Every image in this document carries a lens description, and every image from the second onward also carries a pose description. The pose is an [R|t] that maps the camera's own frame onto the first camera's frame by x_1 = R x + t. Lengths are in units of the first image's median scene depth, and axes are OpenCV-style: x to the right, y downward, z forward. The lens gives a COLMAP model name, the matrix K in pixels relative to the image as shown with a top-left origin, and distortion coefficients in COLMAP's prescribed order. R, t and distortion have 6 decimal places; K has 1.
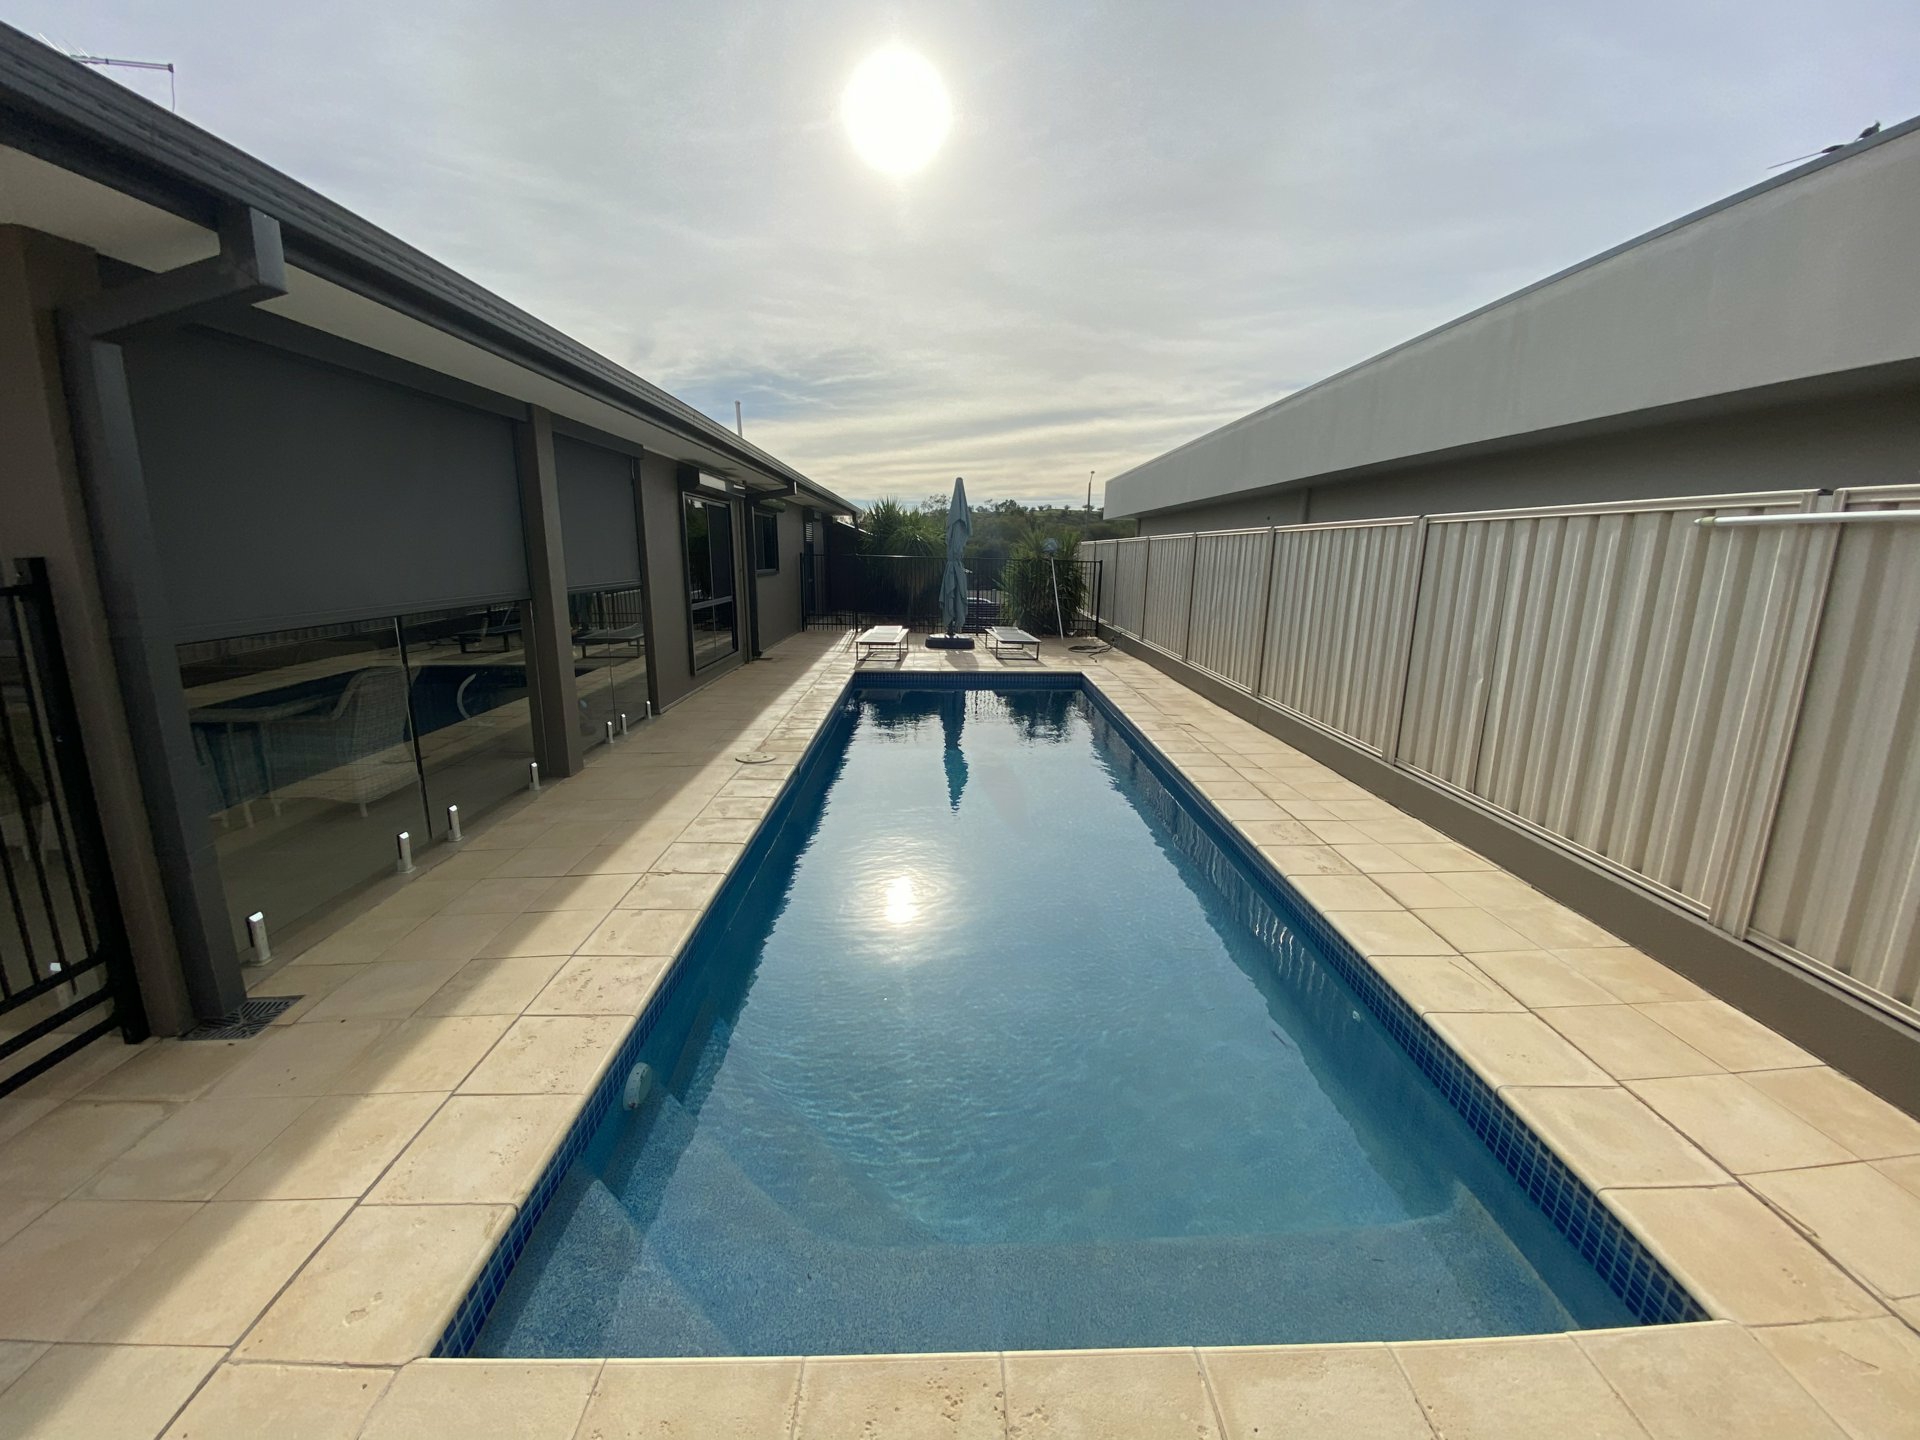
lens RADIAL K [[778.4, 0, 975.5], [0, 778.4, 717.5], [0, 0, 1]] dist [-0.001200, -0.006498]
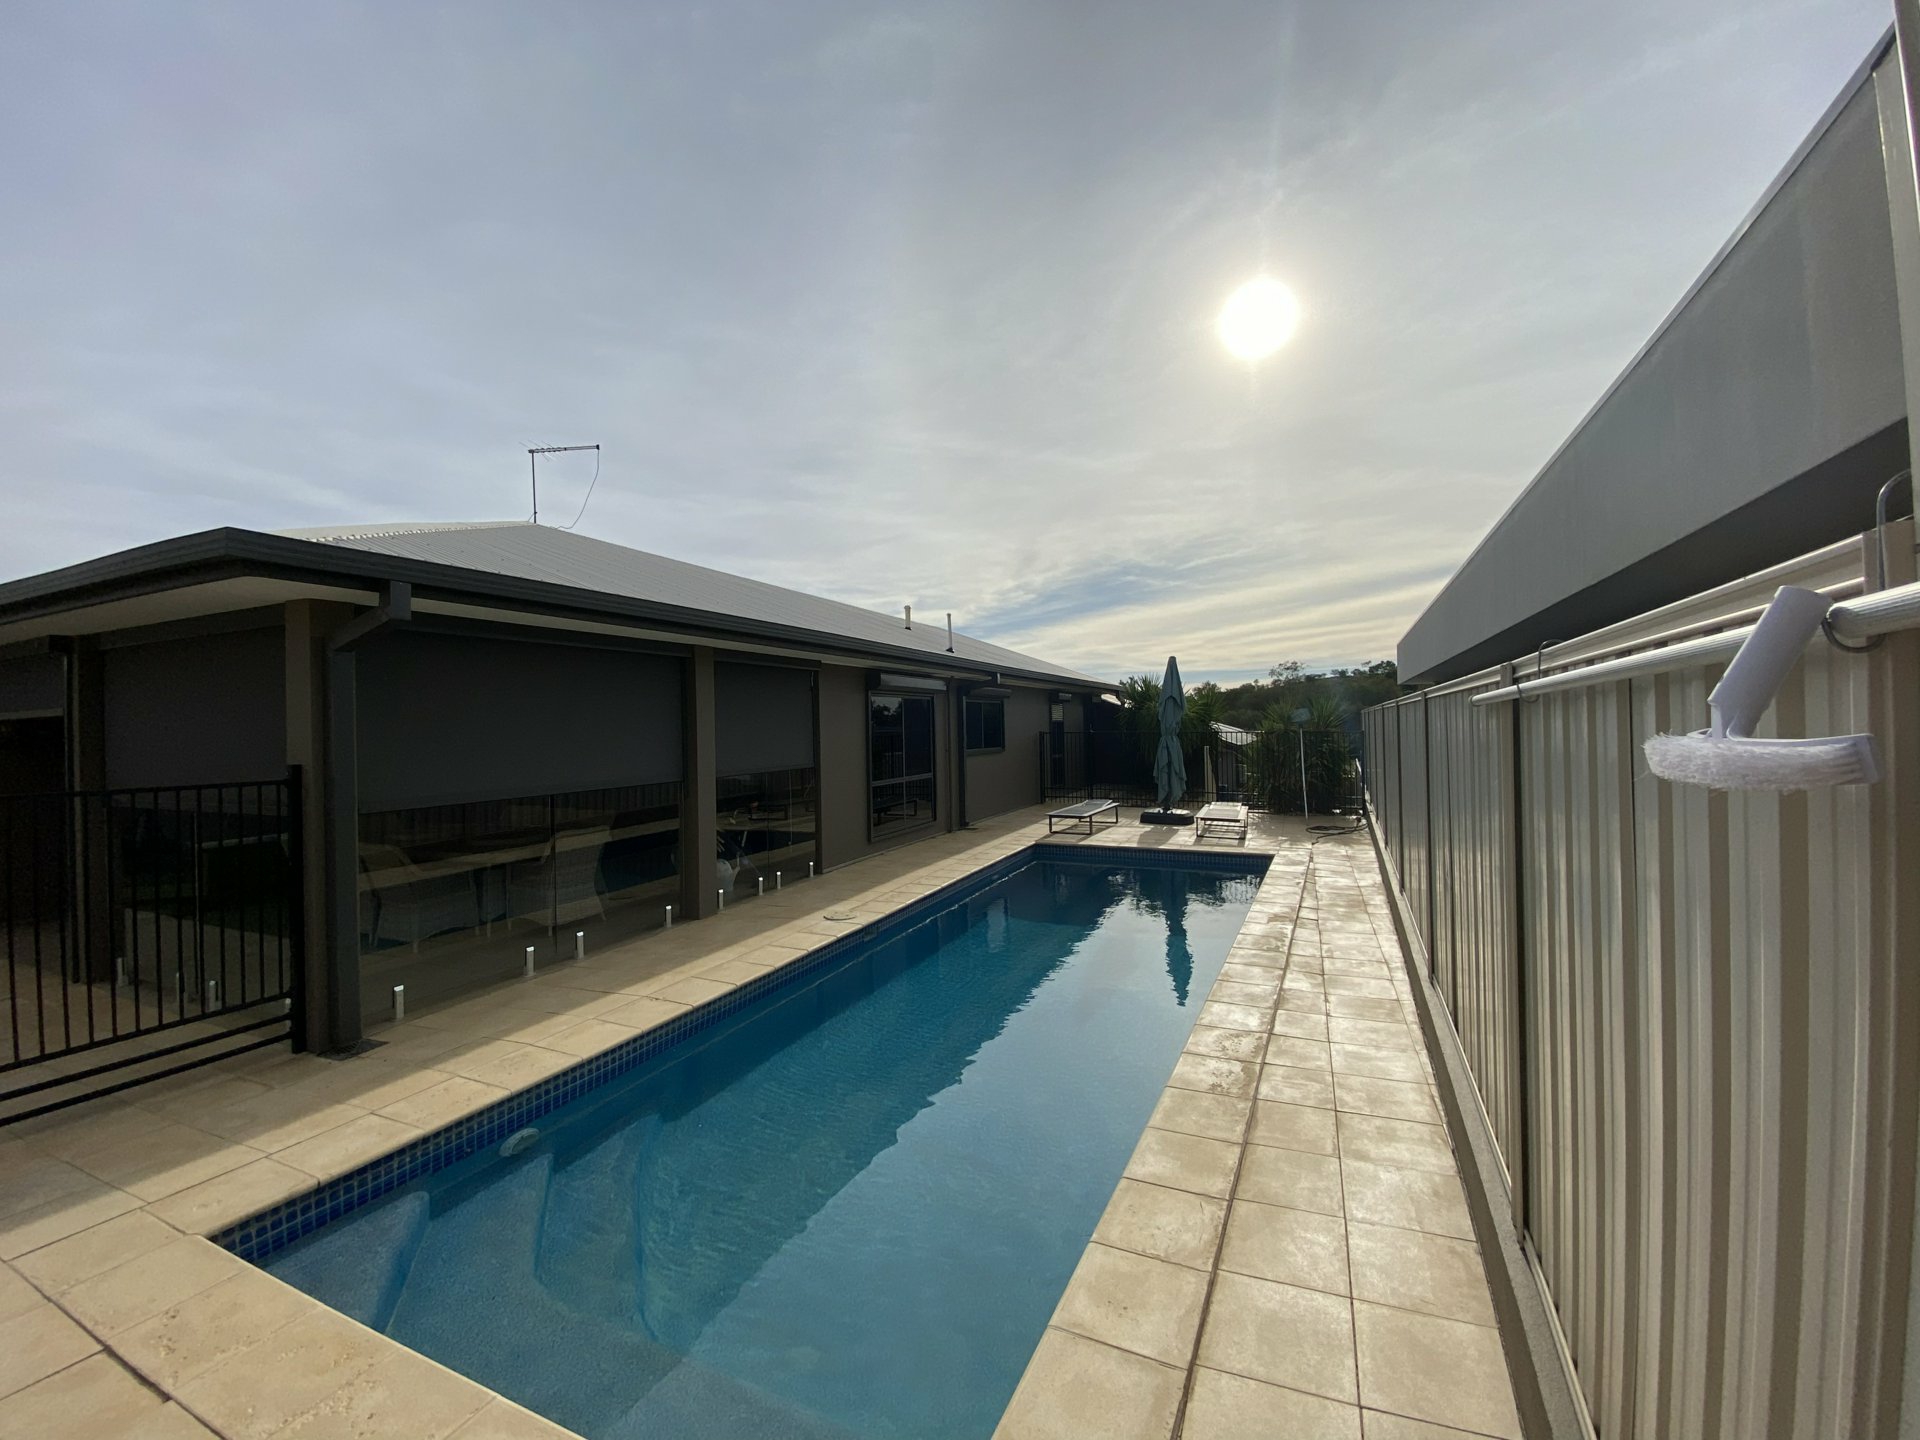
lens RADIAL K [[778.4, 0, 956.4], [0, 778.4, 708.5], [0, 0, 1]] dist [-0.001200, -0.006498]
pose [[0.886733, -0.050042, -0.459565, 0.234433], [-0.057445, 0.974490, -0.216953, -0.004591], [0.458698, 0.218779, 0.861238, 0.012025]]
